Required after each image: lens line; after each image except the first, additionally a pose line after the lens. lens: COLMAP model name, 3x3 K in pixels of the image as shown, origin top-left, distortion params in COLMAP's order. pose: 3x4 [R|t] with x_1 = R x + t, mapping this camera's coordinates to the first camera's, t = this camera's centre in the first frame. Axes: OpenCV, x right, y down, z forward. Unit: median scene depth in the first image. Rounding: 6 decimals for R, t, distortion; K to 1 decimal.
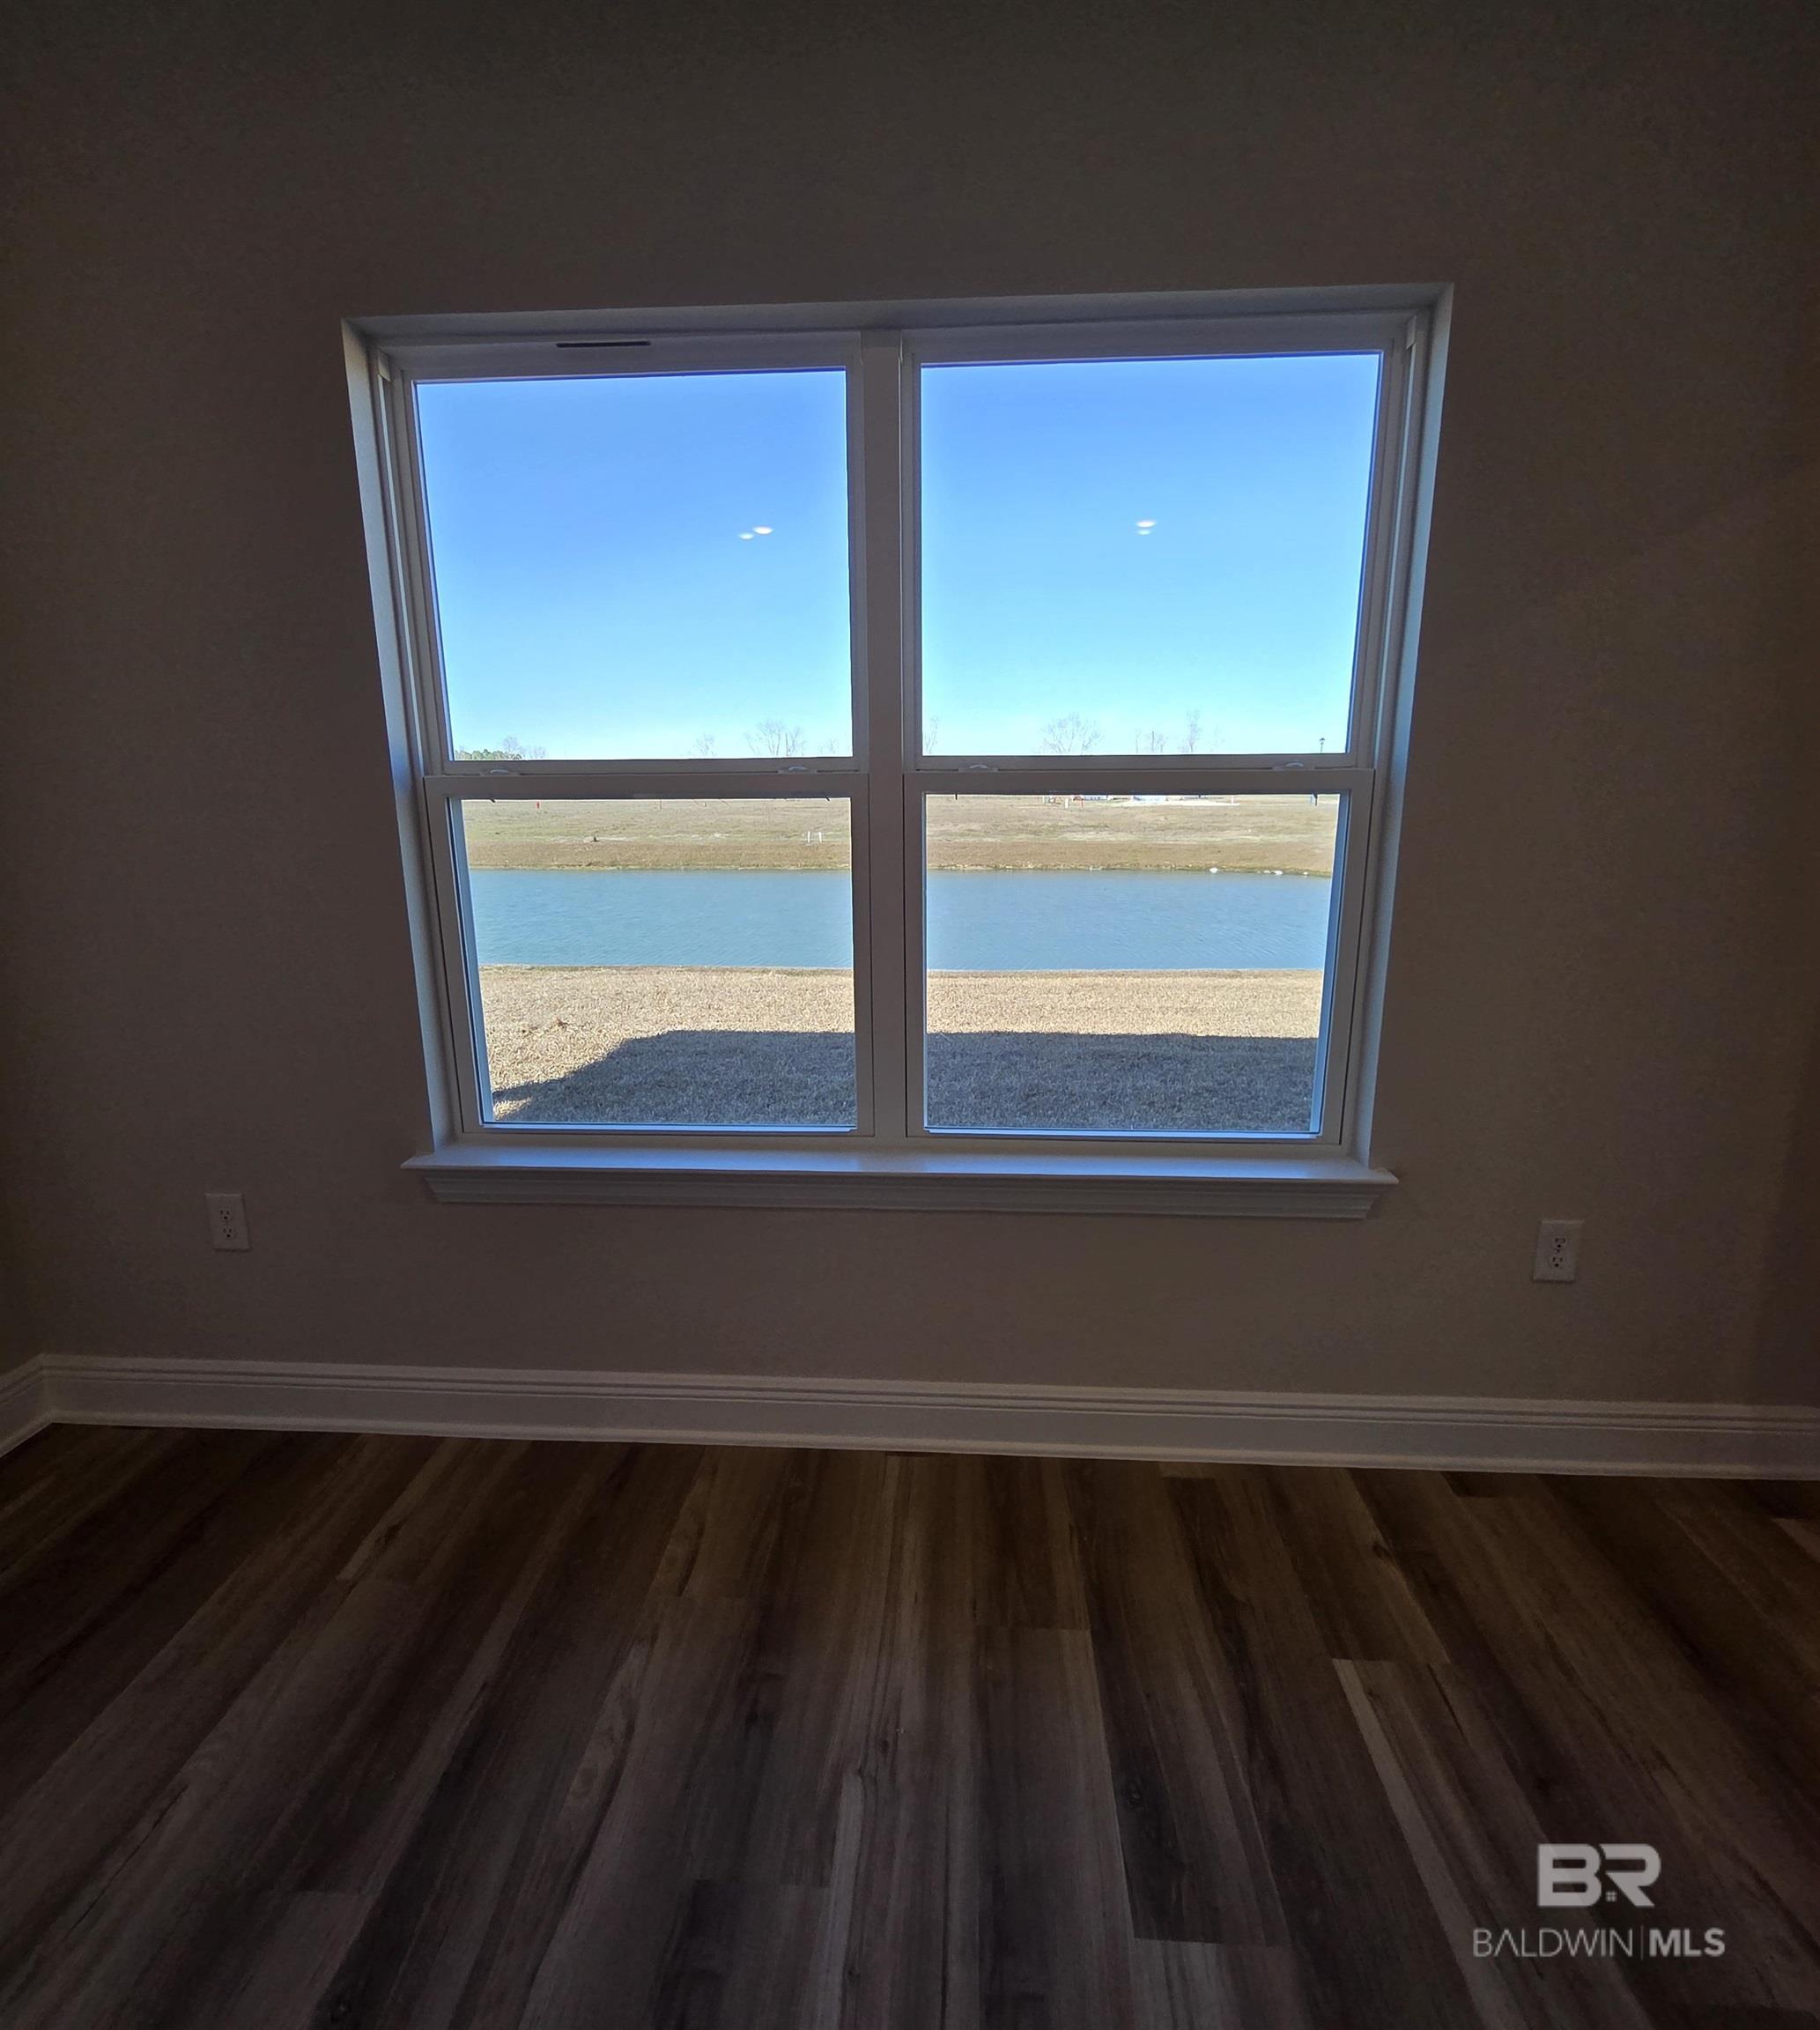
lens RADIAL K [[994.4, 0, 910.0], [0, 994.4, 1015.0], [0, 0, 1]] dist [-0.002902, -0.001672]
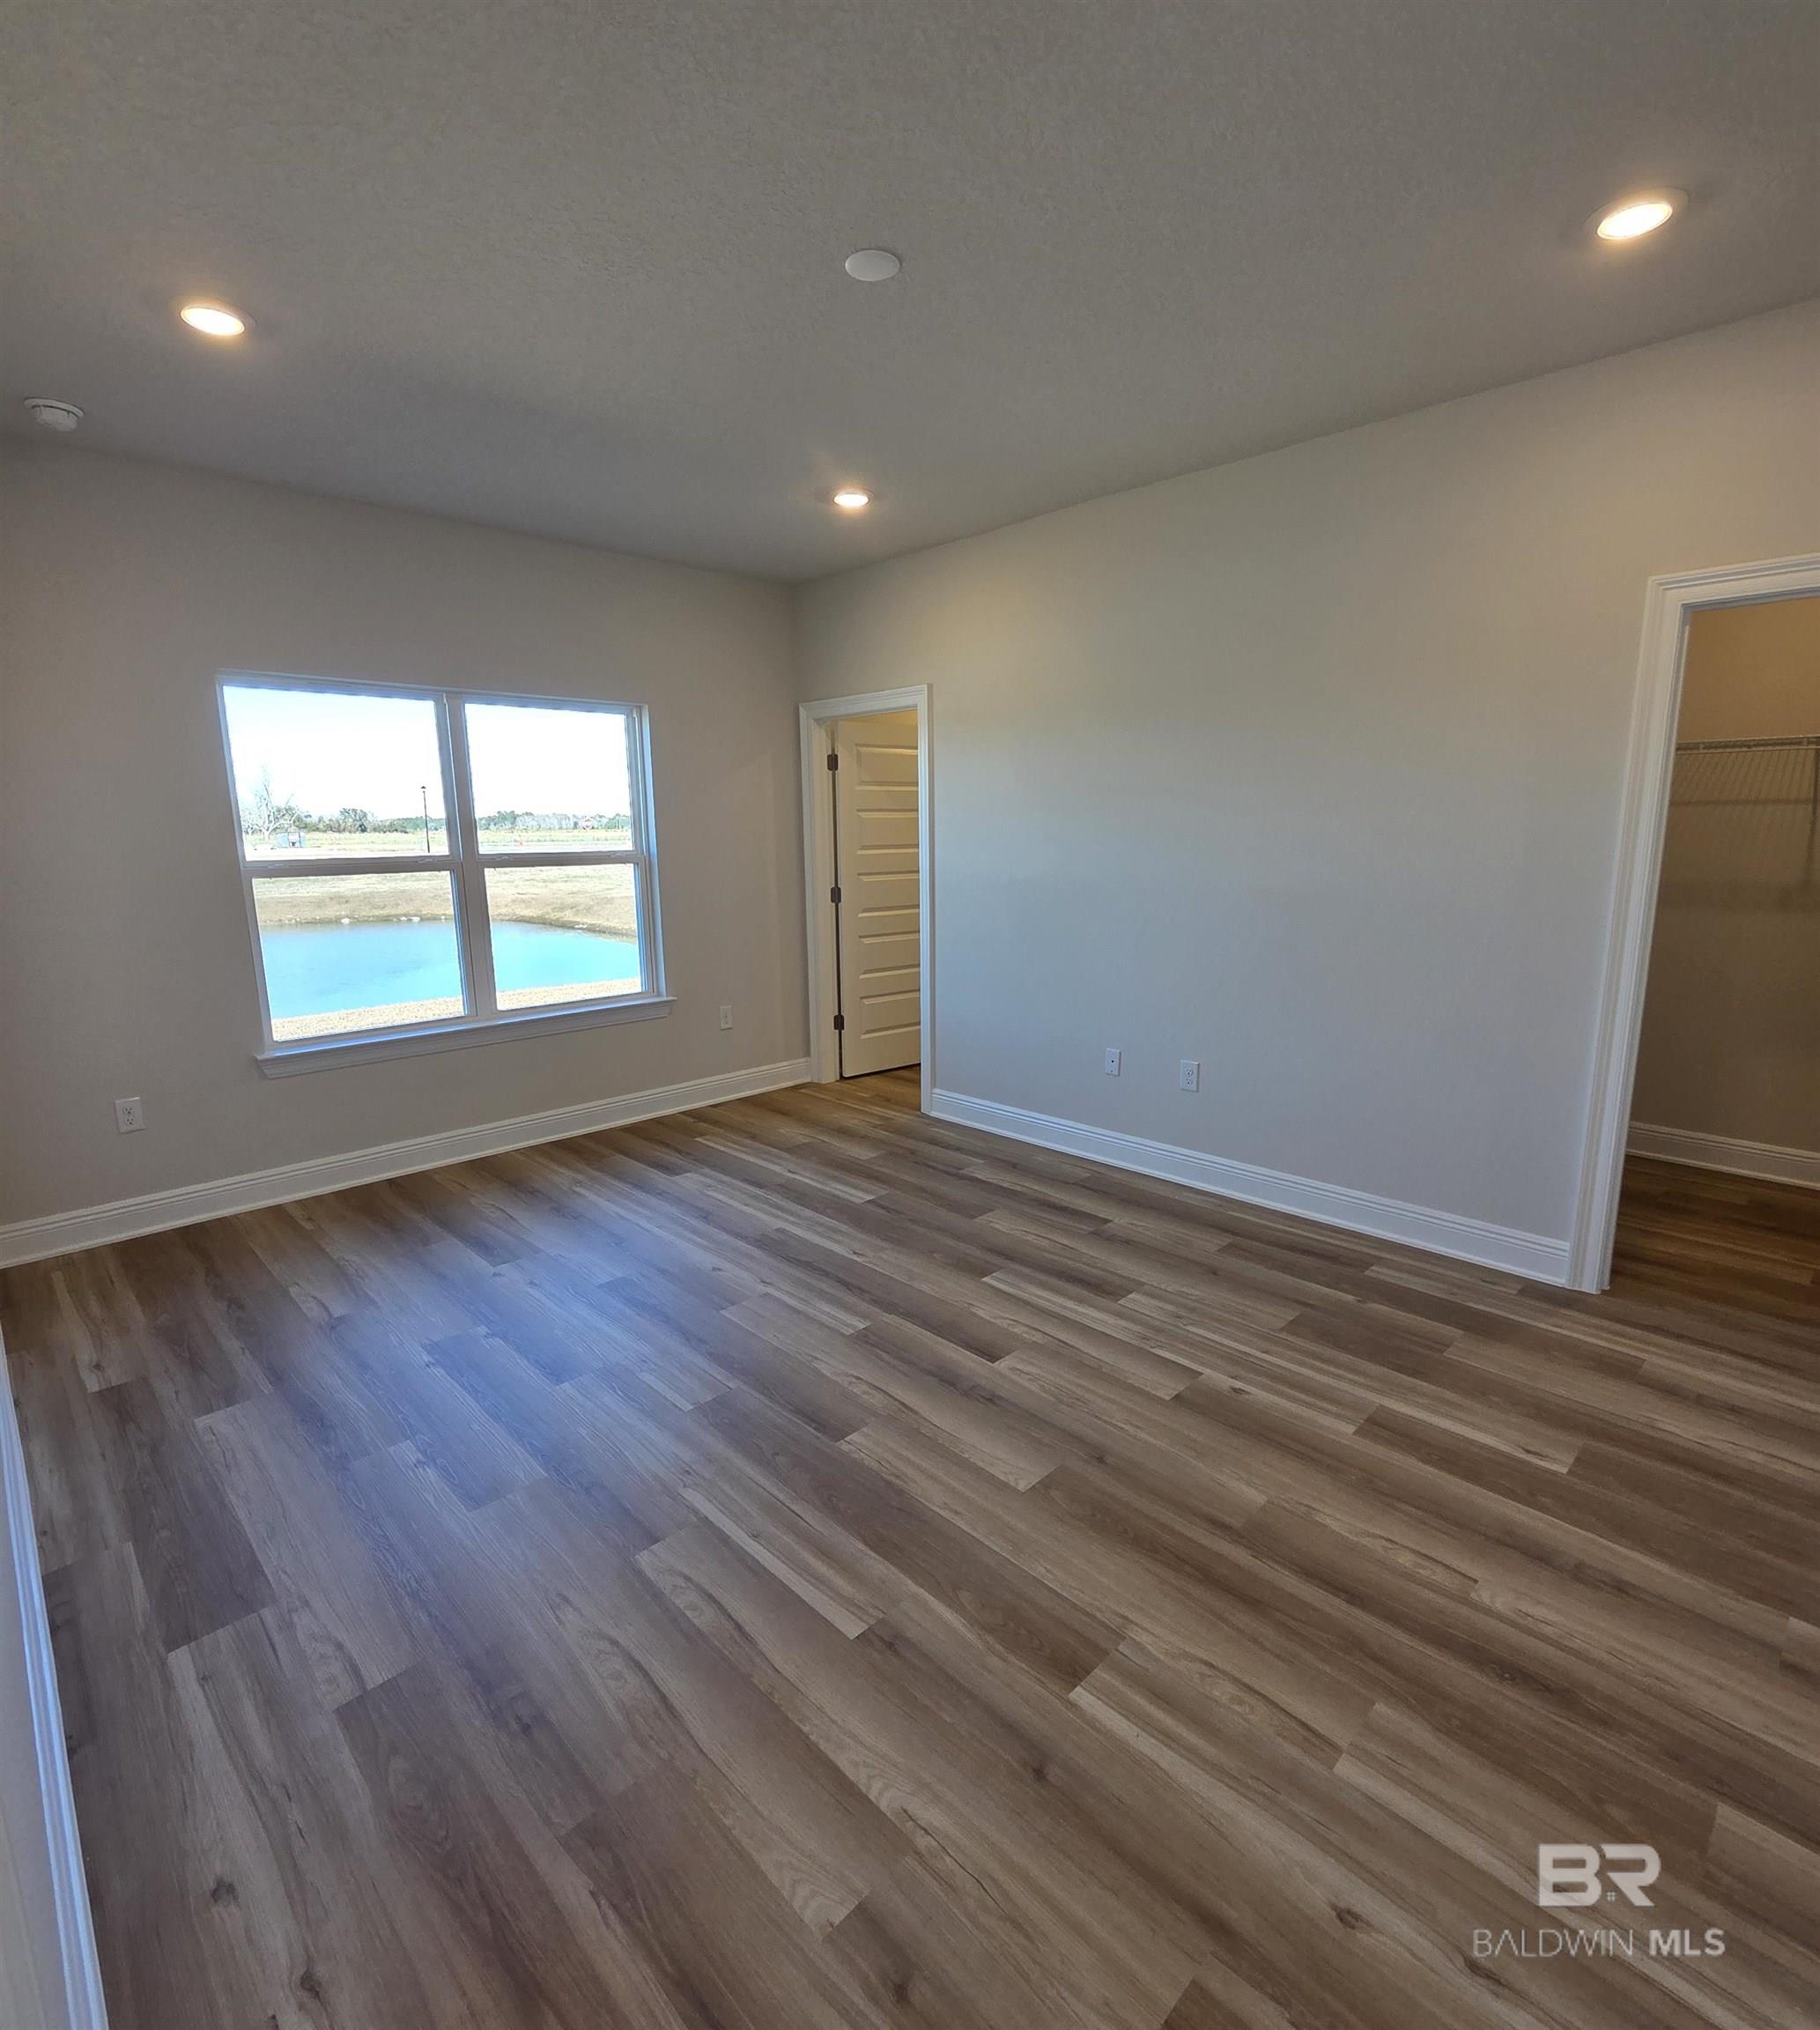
lens RADIAL K [[994.4, 0, 910.0], [0, 994.4, 1015.0], [0, 0, 1]] dist [-0.002902, -0.001672]
pose [[0.673270, -0.137053, 0.726584, -1.096572], [0.168716, 0.985223, 0.029503, 0.232125], [-0.719891, 0.102723, 0.686444, -1.380189]]
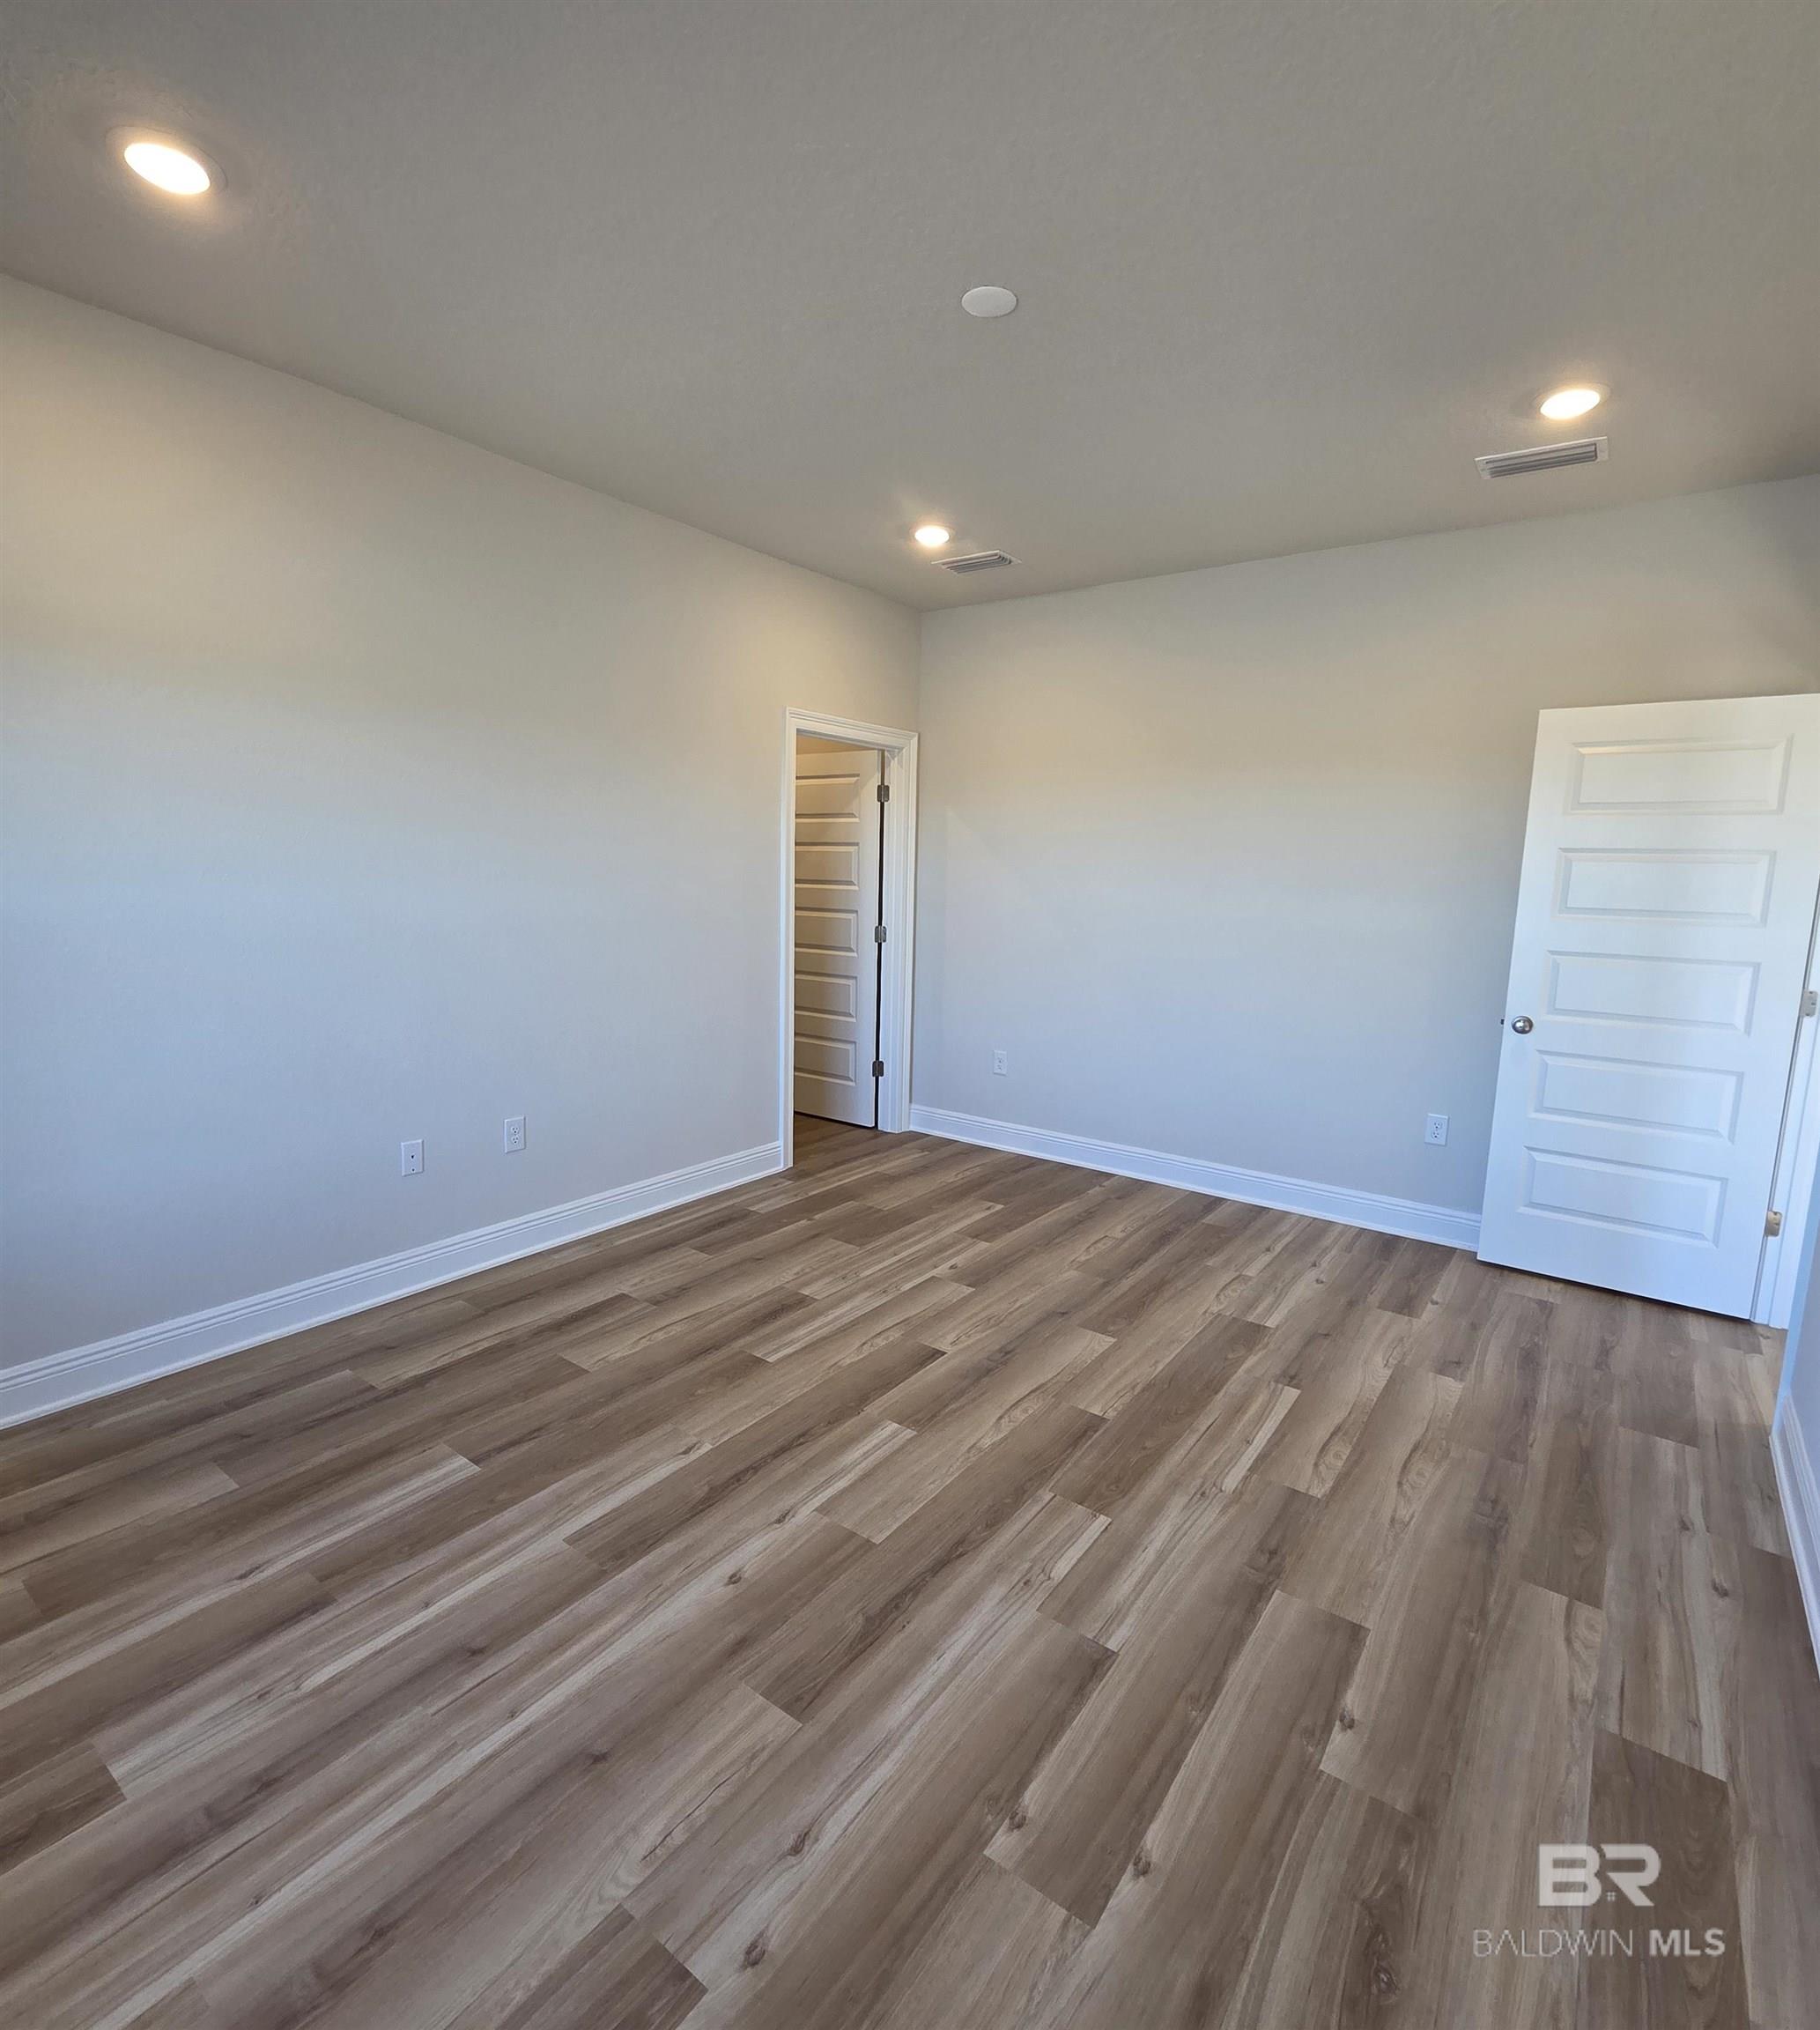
lens RADIAL K [[994.4, 0, 910.0], [0, 994.4, 1015.0], [0, 0, 1]] dist [-0.002902, -0.001672]
pose [[-0.835483, -0.095054, 0.541233, -0.778050], [0.103396, 0.940141, 0.324721, -0.231365], [-0.539702, 0.327261, -0.775643, 0.690232]]
